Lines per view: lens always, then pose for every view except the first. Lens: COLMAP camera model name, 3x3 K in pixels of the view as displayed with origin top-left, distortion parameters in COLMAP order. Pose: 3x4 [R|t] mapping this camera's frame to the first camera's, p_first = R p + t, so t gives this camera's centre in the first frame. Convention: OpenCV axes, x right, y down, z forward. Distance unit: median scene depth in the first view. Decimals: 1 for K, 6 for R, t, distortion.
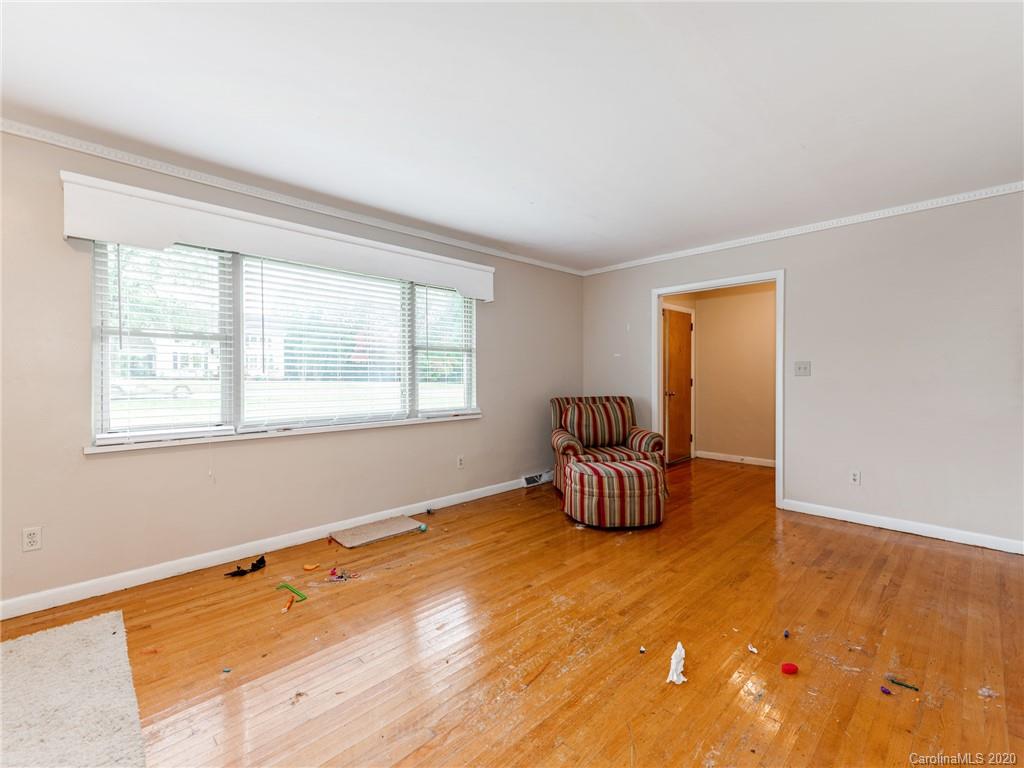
lens RADIAL K [[457.7, 0, 516.7], [0, 457.7, 364.0], [0, 0, 1]] dist [0.018181, -0.000365]
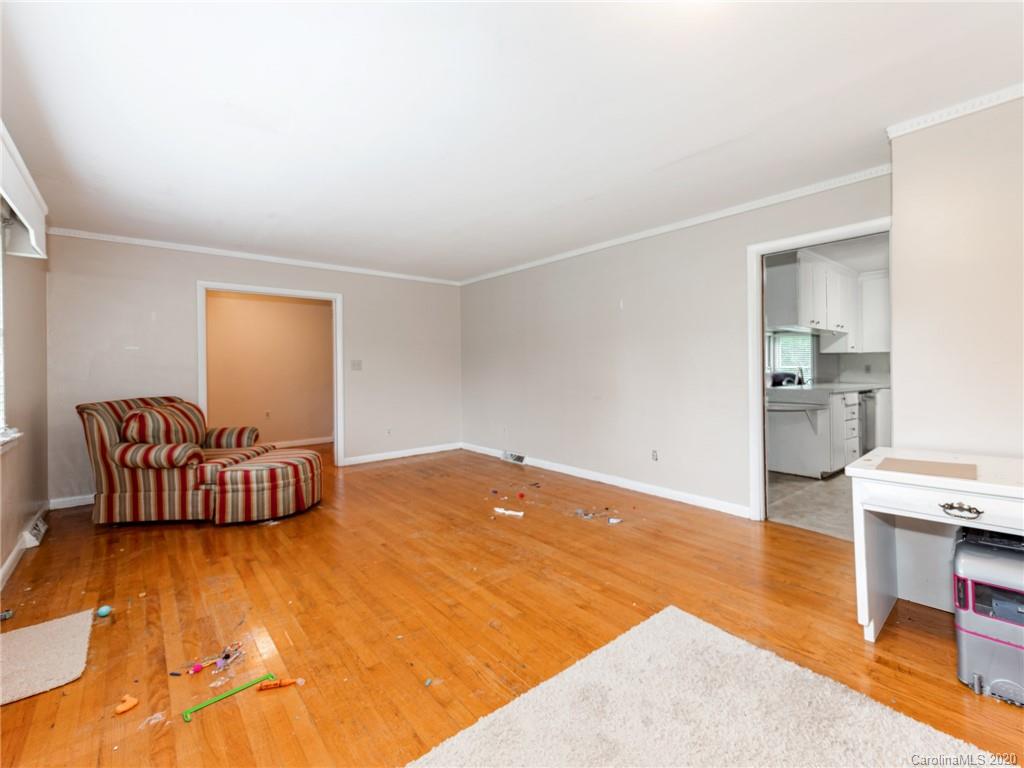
lens RADIAL K [[457.7, 0, 516.7], [0, 457.7, 364.0], [0, 0, 1]] dist [0.018181, -0.000365]
pose [[0.100069, 0.007871, 0.994949, -0.857982], [-0.023839, 0.999701, -0.005511, 0.003923], [-0.994695, -0.023167, 0.100227, 0.403738]]
